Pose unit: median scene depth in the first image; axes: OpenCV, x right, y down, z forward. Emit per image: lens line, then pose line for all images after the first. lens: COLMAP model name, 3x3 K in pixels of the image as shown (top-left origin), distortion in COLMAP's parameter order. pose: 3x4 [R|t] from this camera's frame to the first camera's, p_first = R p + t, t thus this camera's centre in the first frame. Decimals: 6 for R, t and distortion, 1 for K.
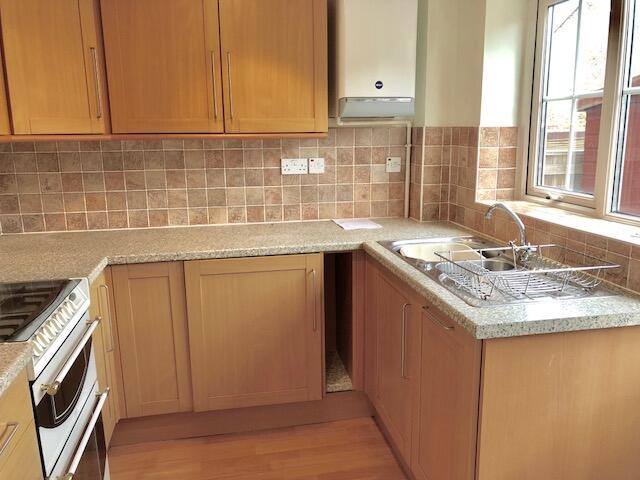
lens RADIAL K [[531.8, 0, 325.2], [0, 531.8, 238.5], [0, 0, 1]] dist [0.041442, -0.007897]
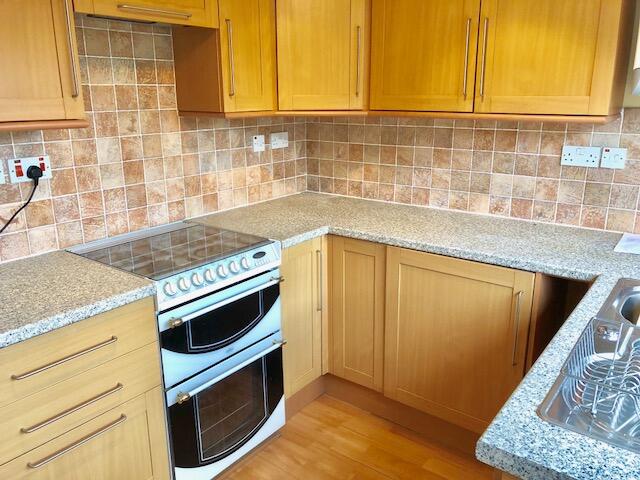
lens RADIAL K [[531.8, 0, 325.2], [0, 531.8, 238.5], [0, 0, 1]] dist [0.041442, -0.007897]
pose [[0.667448, 0.207963, -0.715028, 0.296903], [-0.157875, 0.977902, 0.137049, -0.071597], [0.727729, 0.021412, 0.685531, 0.210555]]
